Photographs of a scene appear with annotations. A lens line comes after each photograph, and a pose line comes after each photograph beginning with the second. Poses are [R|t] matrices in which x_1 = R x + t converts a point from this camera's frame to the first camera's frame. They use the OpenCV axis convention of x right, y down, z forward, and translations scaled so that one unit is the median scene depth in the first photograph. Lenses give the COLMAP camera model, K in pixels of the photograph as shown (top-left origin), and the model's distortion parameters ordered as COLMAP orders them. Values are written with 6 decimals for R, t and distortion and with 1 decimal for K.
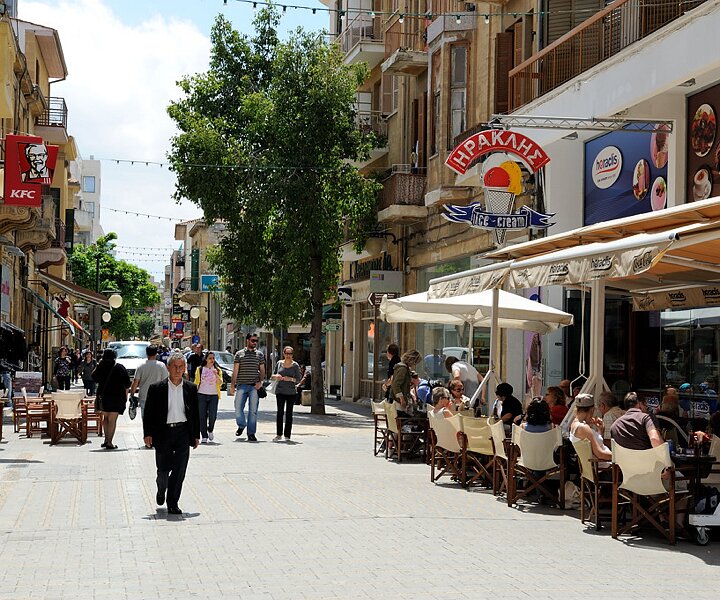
lens RADIAL K [[1416.6, 0, 361.2], [0, 1416.6, 306.0], [0, 0, 1]] dist [0.045176, 0.000000]
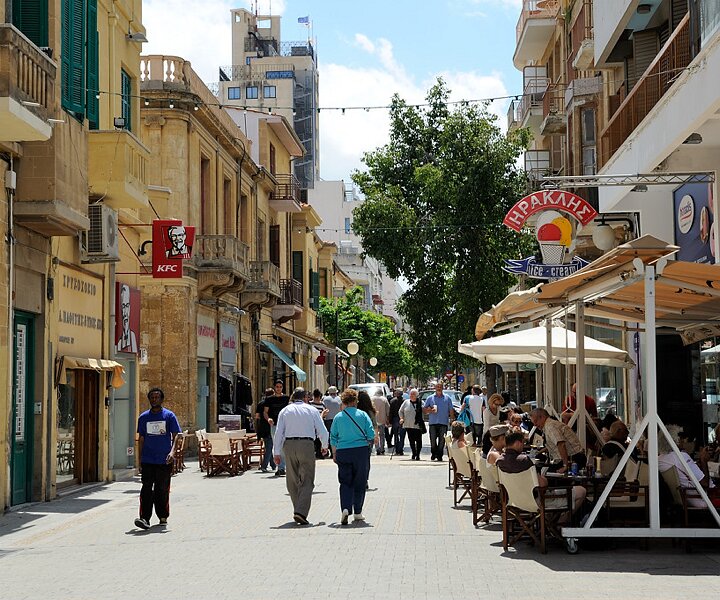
lens RADIAL K [[1330.8, 0, 358.8], [0, 1330.8, 297.5], [0, 0, 1]] dist [-0.053136, 0.000000]
pose [[0.972764, -0.047626, -0.226853, 0.156601], [0.039390, 0.998395, -0.040696, -0.001919], [0.228427, 0.030652, 0.973078, -0.049490]]
